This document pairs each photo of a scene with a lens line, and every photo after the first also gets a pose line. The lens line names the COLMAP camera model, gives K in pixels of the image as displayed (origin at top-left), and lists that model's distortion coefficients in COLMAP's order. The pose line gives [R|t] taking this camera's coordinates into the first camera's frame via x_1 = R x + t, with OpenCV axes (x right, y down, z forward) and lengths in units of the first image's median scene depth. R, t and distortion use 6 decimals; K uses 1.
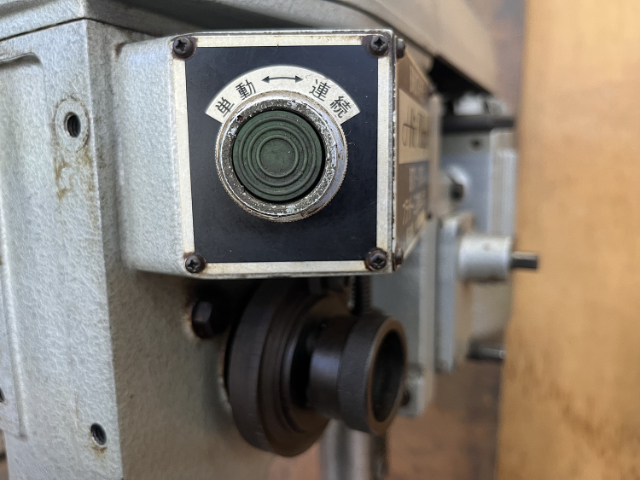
lens RADIAL K [[493.1, 0, 322.3], [0, 493.1, 240.0], [0, 0, 1]] dist [-0.025238, -0.029981]
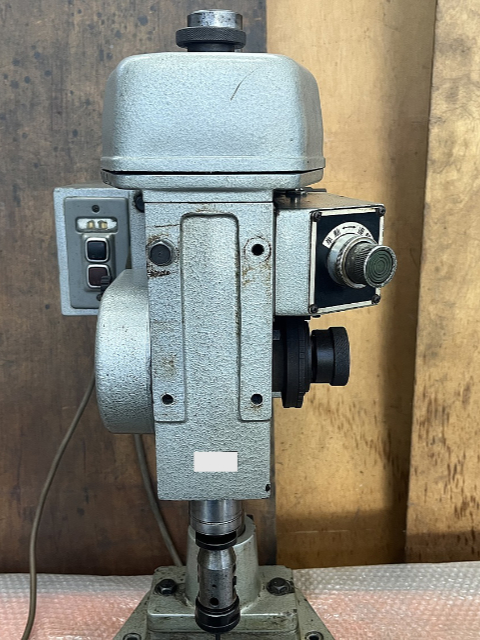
lens RADIAL K [[552.6, 0, 236.5], [0, 552.6, 322.2], [0, 0, 1]] dist [-0.036599, -0.004464]
pose [[0.897103, -0.119846, 0.425256, -1.741966], [0.073764, 0.989626, 0.123288, -0.243636], [-0.435620, -0.079233, 0.896637, -1.171350]]
